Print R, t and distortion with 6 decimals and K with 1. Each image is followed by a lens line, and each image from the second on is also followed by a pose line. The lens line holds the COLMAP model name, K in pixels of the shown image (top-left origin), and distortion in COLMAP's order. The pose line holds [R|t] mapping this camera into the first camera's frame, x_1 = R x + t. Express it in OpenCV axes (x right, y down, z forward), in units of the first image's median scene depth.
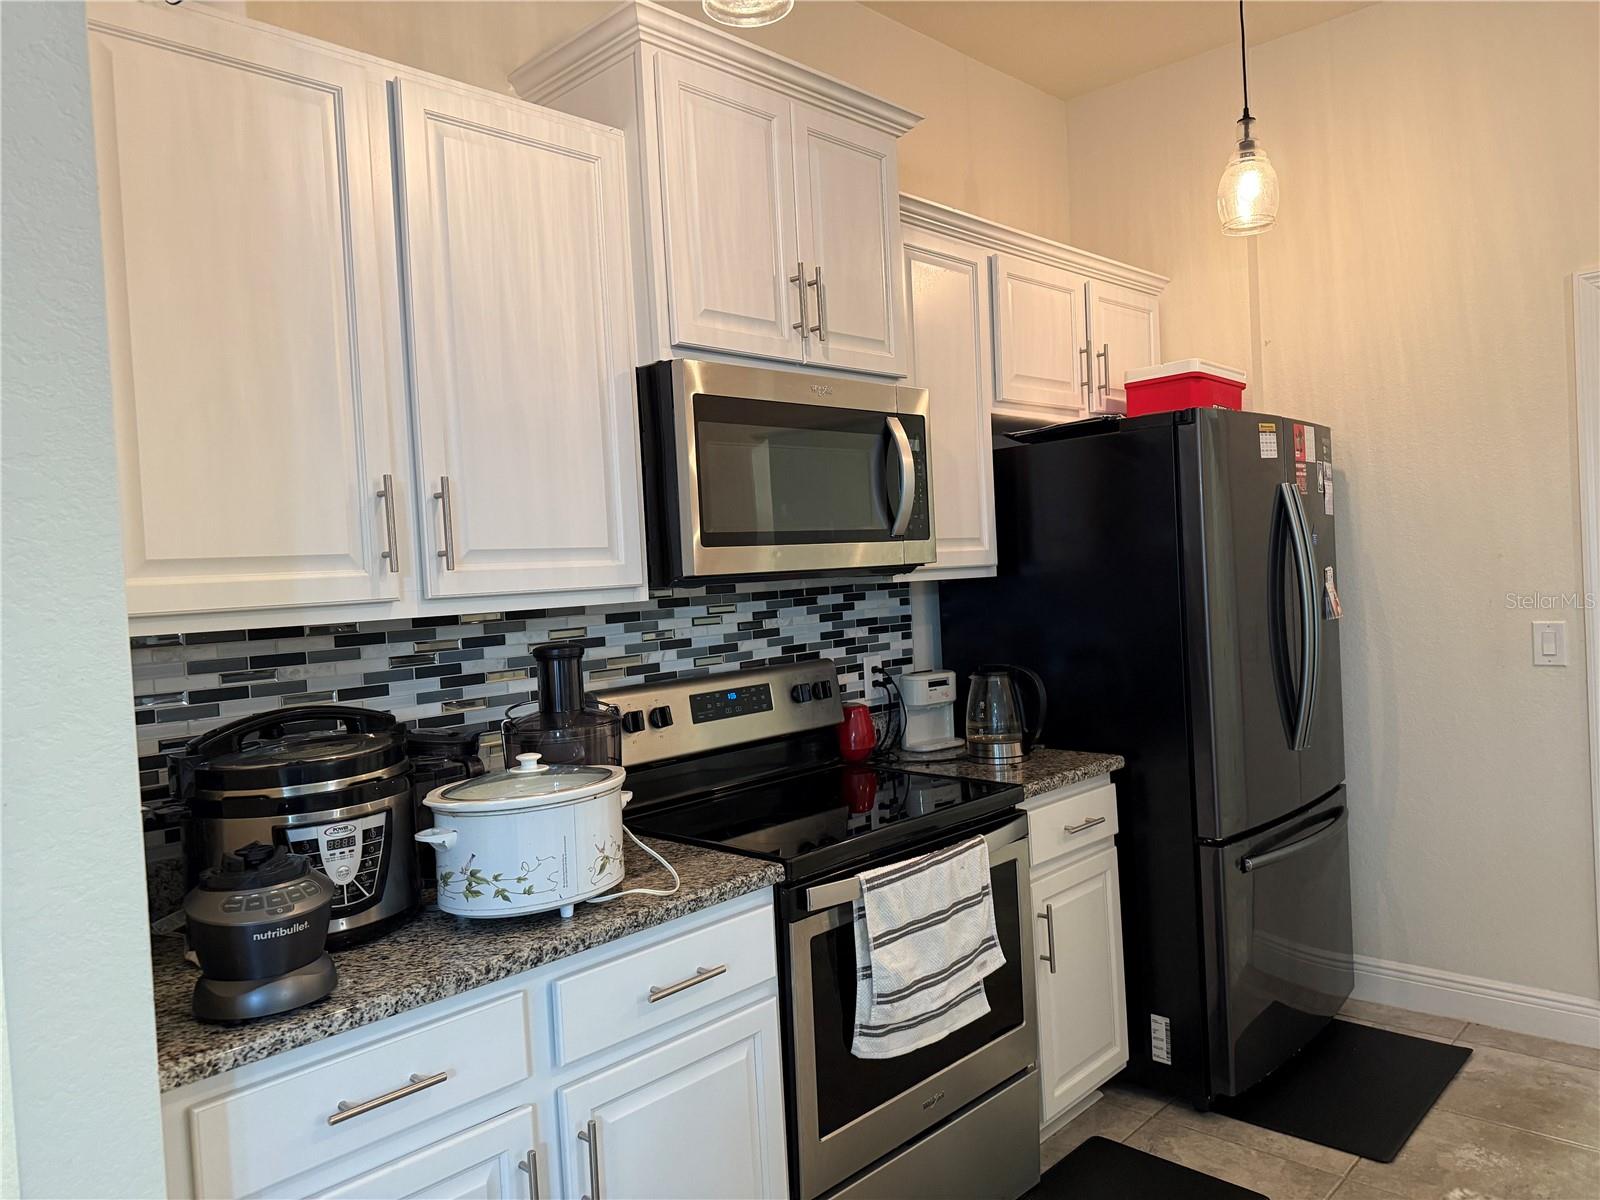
lens RADIAL K [[1130.2, 0, 802.0], [0, 1130.2, 578.5], [0, 0, 1]] dist [0.037441, -0.038949]
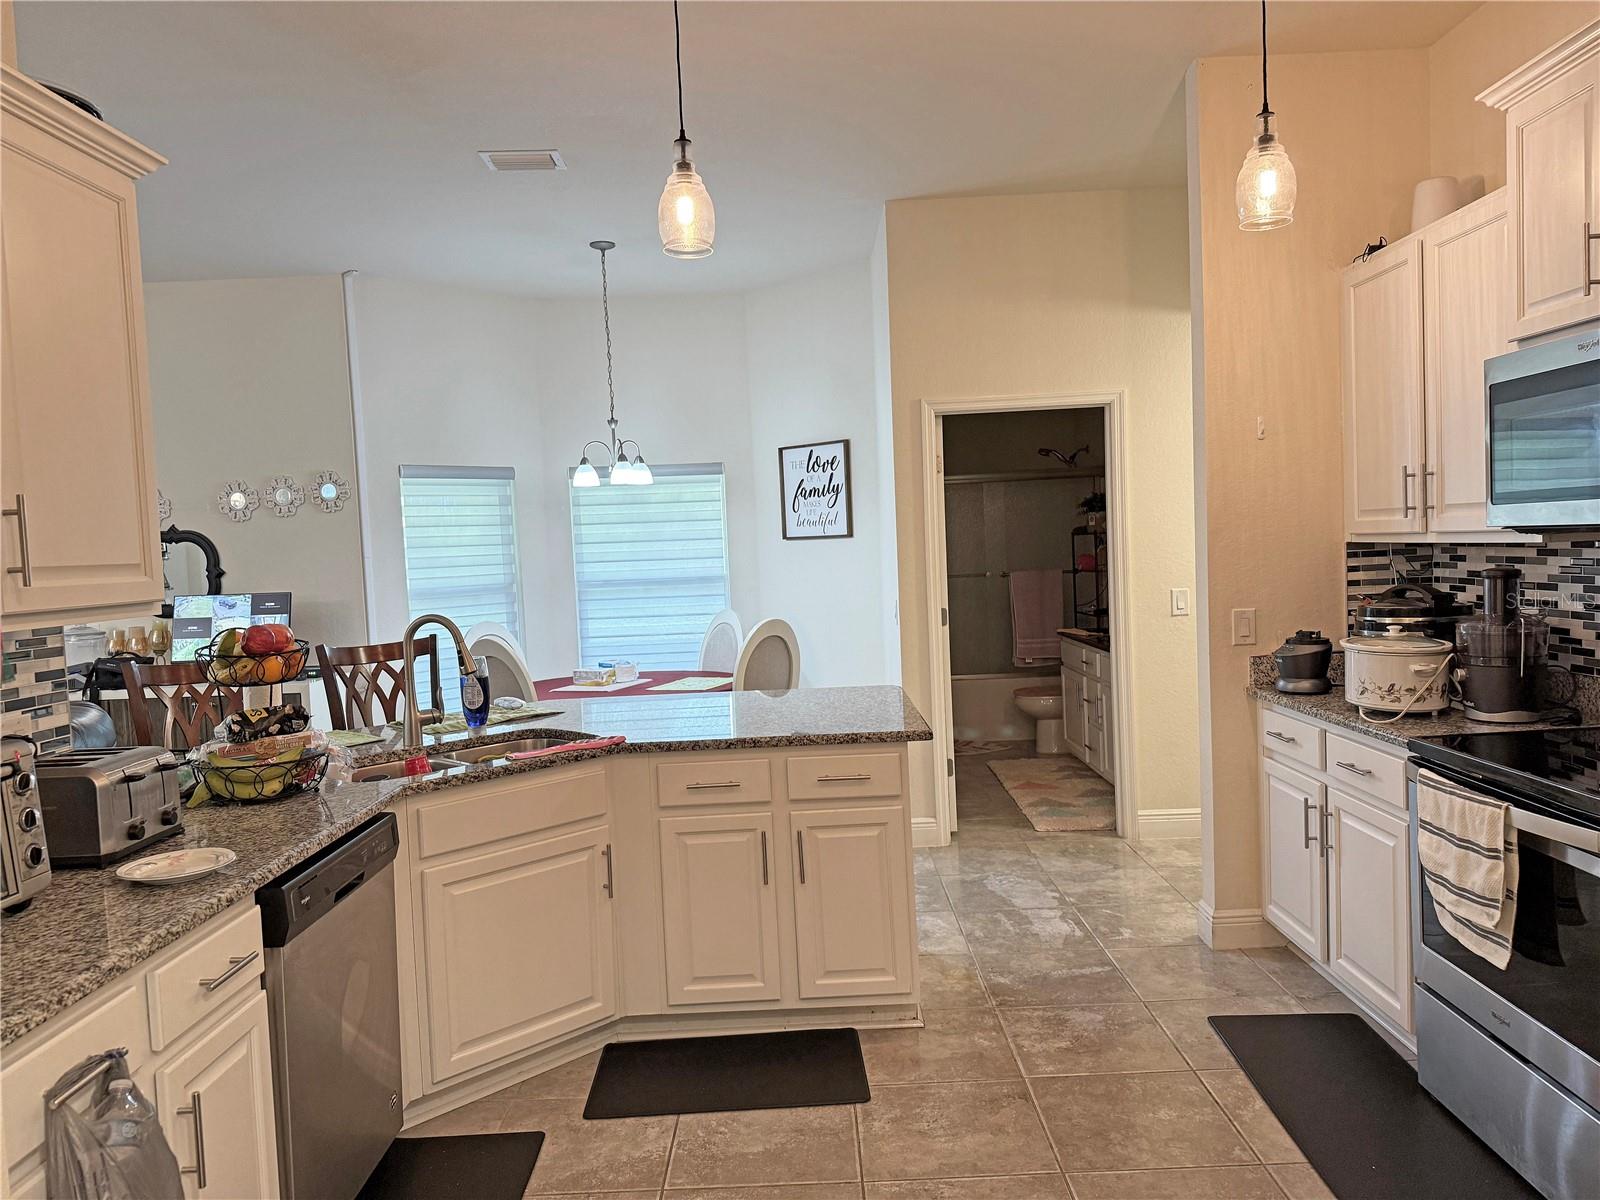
lens RADIAL K [[1135.6, 0, 830.7], [0, 1135.6, 601.7], [0, 0, 1]] dist [-0.004402, -0.003983]
pose [[-0.701700, 0.122978, -0.701779, 1.158338], [0.078342, 0.992336, 0.095561, -0.086421], [0.708152, 0.012077, -0.705957, 1.170655]]
